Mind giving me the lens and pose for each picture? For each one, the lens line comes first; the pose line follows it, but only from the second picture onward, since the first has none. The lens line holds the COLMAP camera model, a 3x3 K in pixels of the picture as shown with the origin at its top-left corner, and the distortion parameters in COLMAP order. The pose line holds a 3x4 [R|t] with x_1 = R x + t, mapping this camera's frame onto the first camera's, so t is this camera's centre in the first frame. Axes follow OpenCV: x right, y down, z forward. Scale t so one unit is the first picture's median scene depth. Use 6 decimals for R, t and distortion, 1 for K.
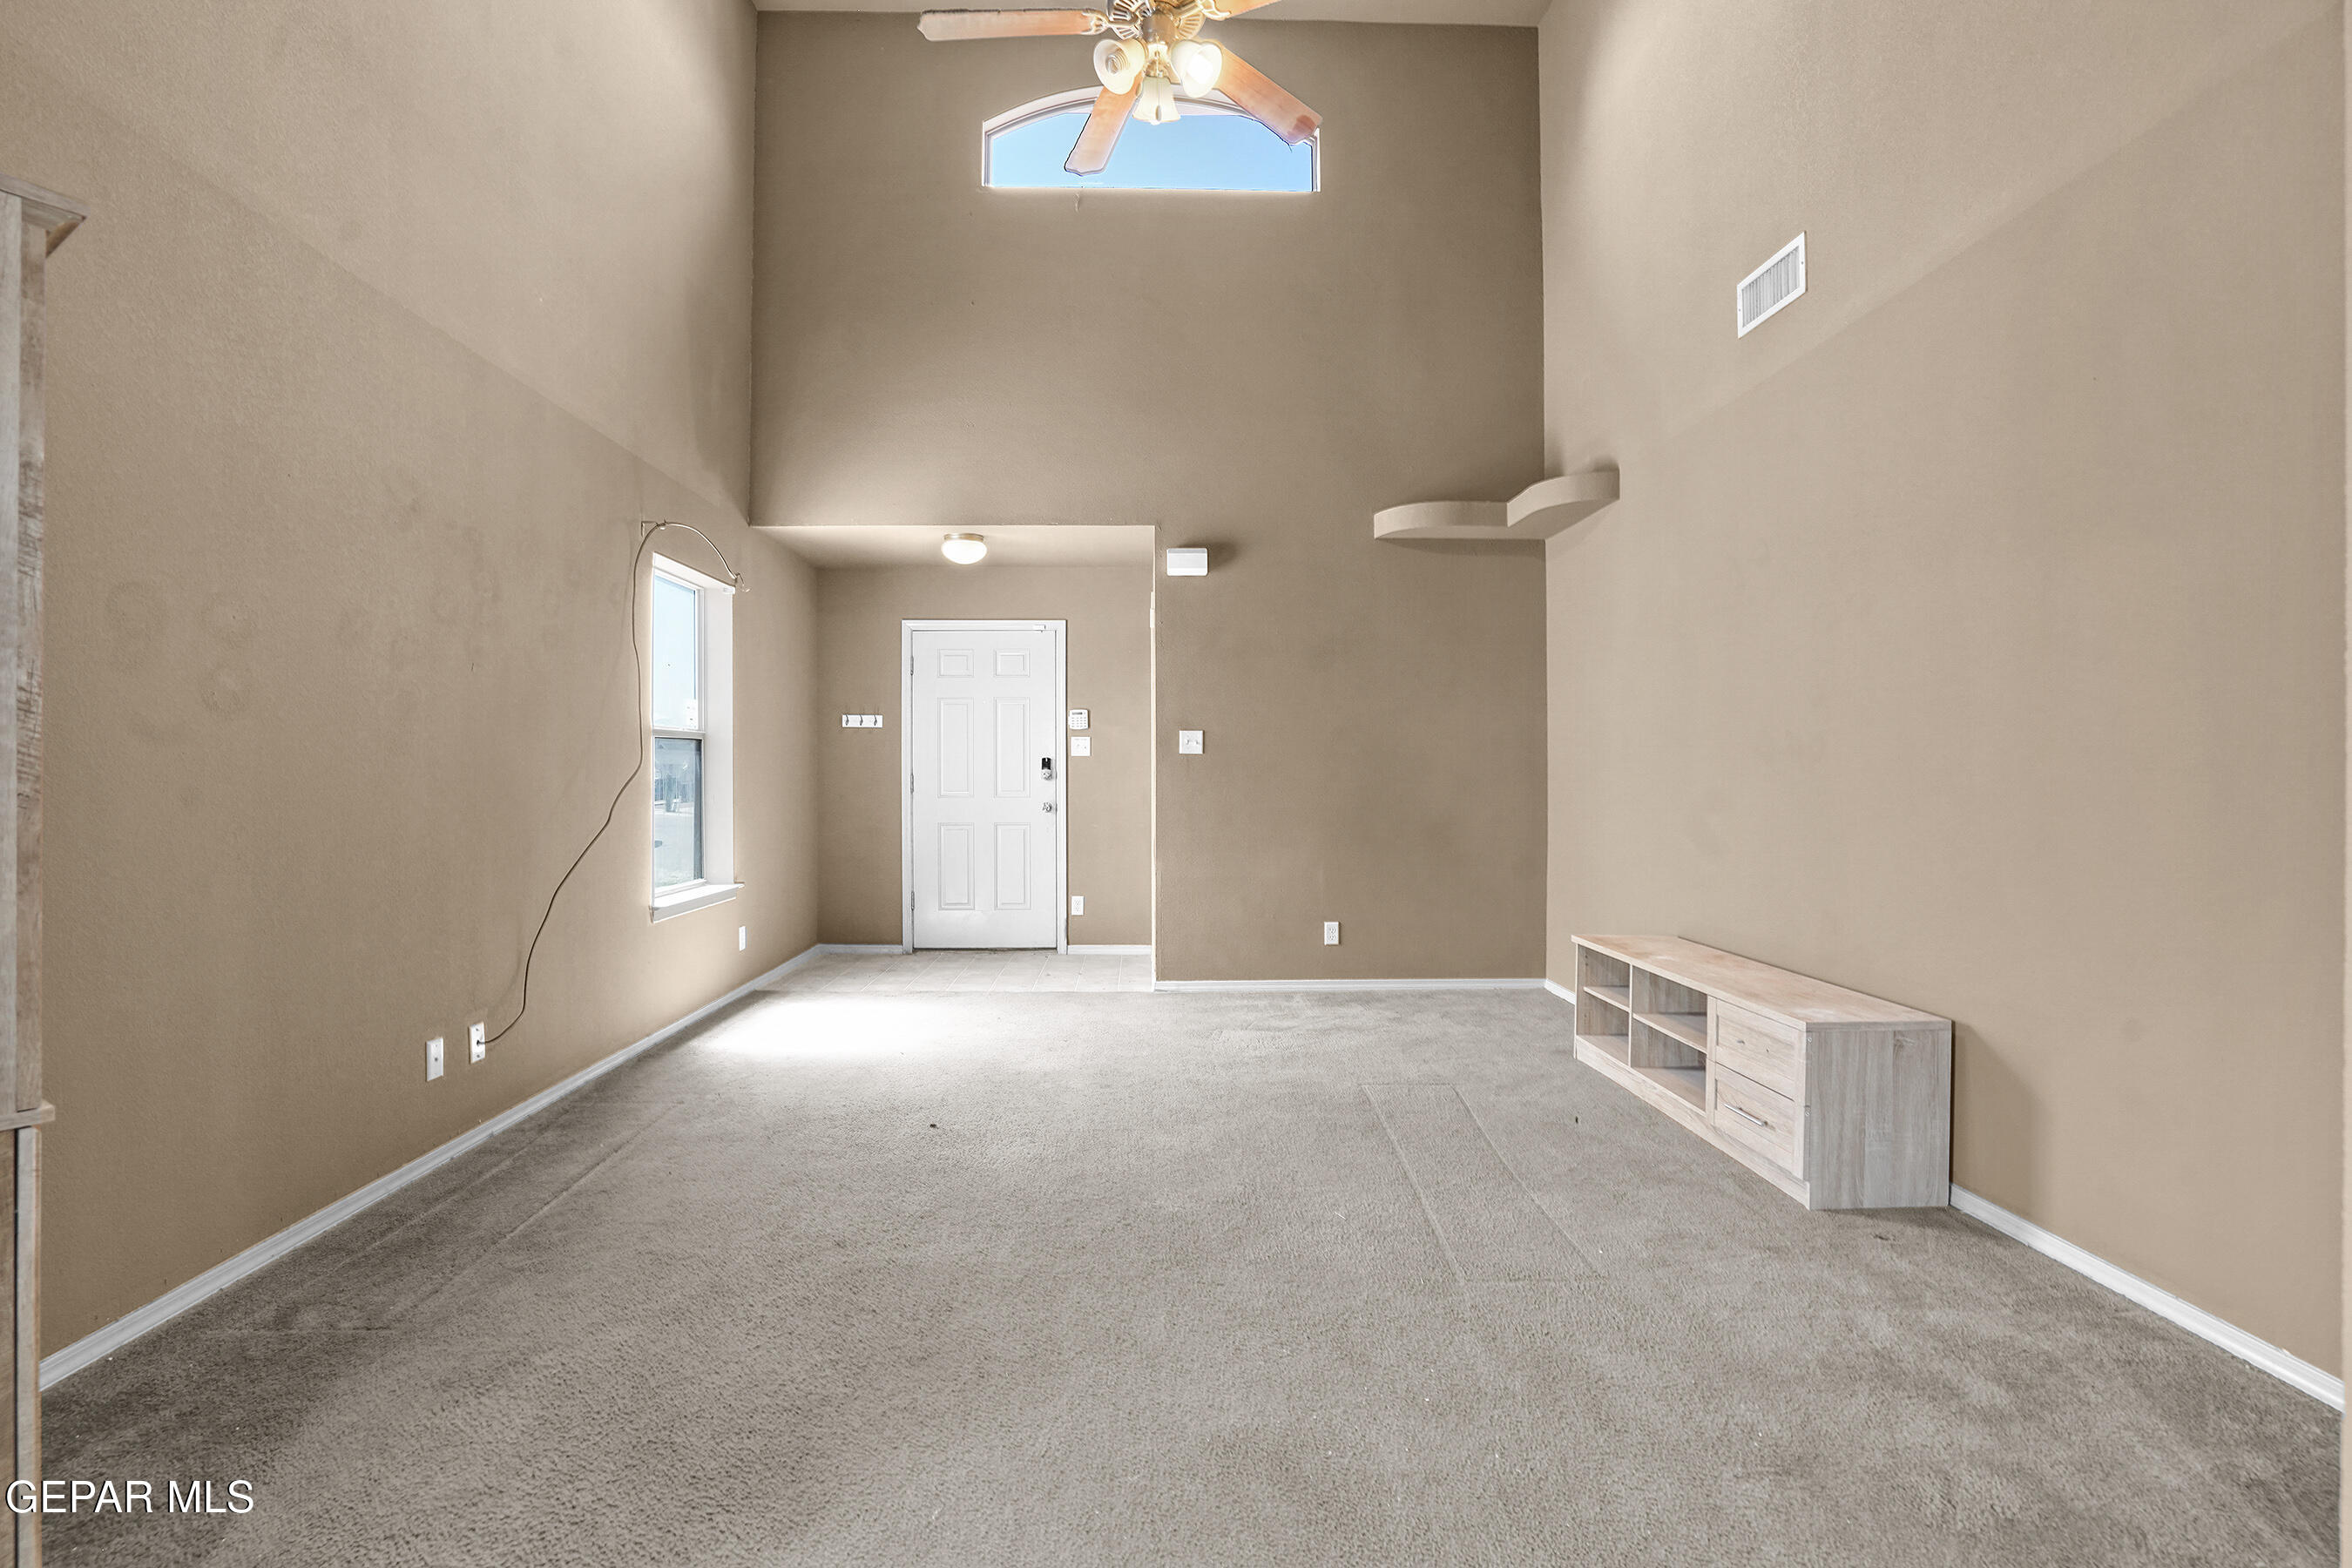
lens RADIAL K [[1103.5, 0, 1165.5], [0, 1103.5, 769.7], [0, 0, 1]] dist [-0.048995, 0.018377]
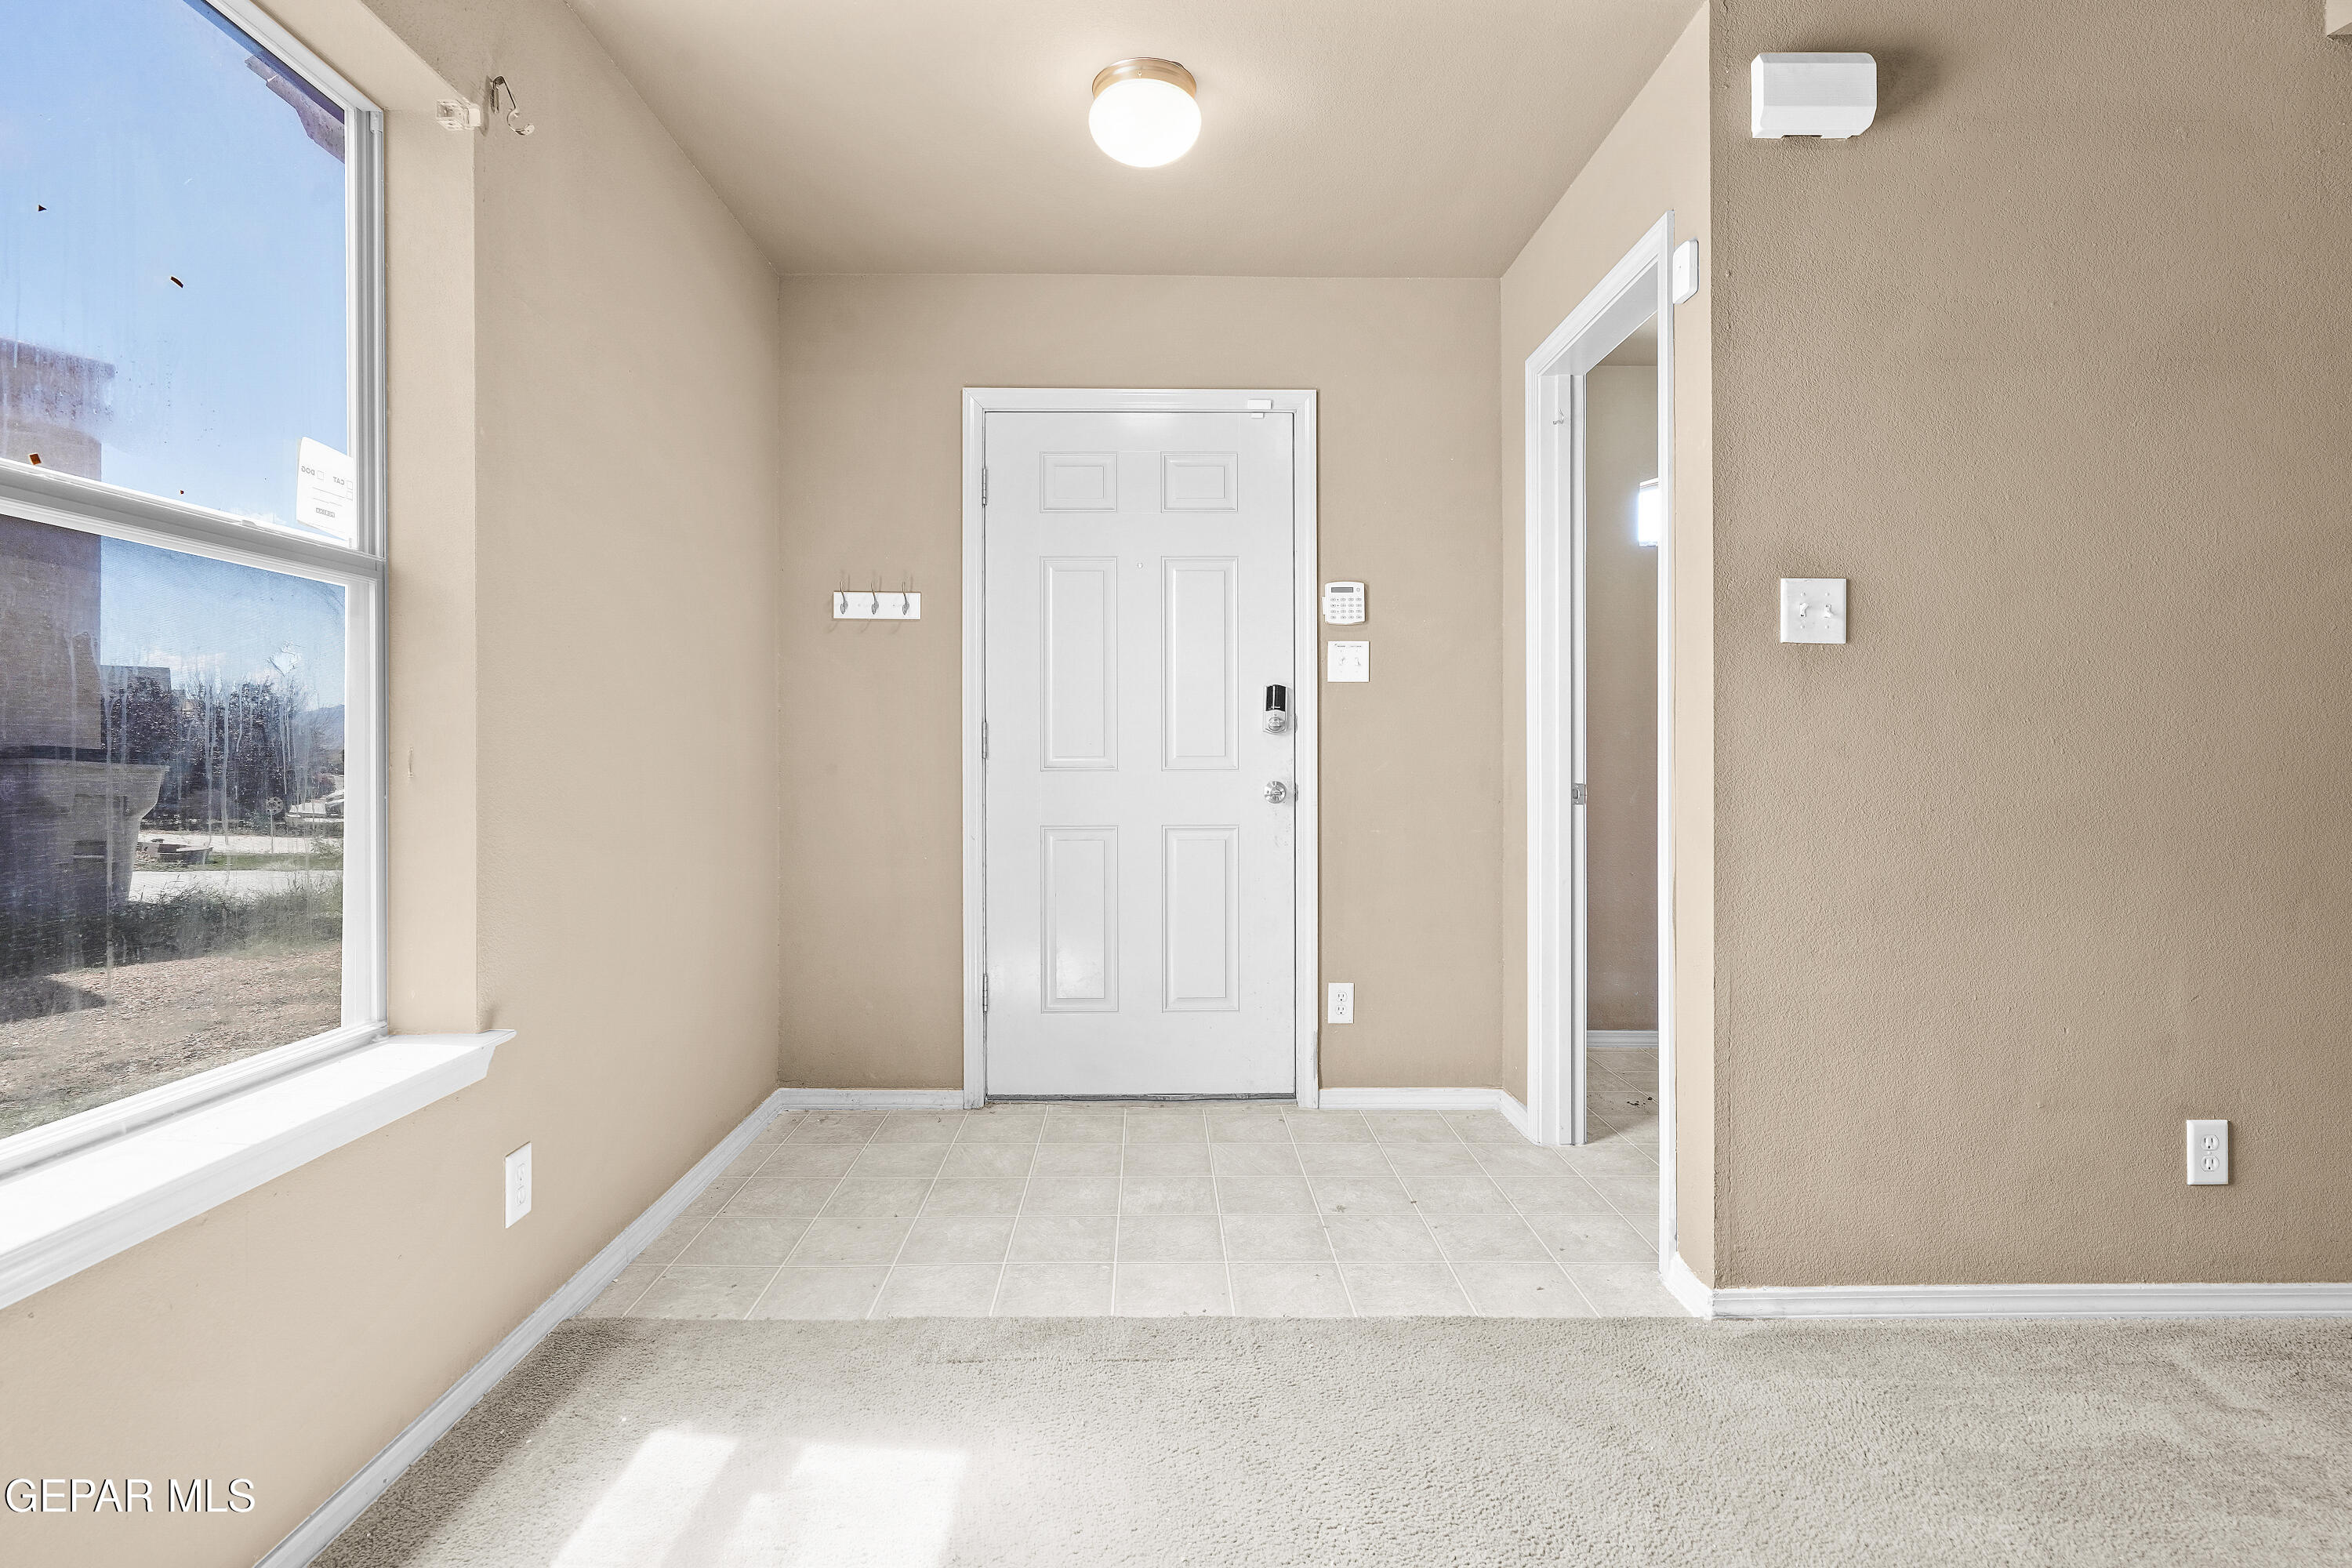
lens RADIAL K [[1108.3, 0, 1177.5], [0, 1108.3, 751.9], [0, 0, 1]] dist [0.000158, 0.015164]
pose [[1.000000, 0.000256, -0.000043, -0.149198], [-0.000256, 0.999999, 0.001111, 0.016605], [0.000043, -0.001111, 0.999999, 0.533378]]
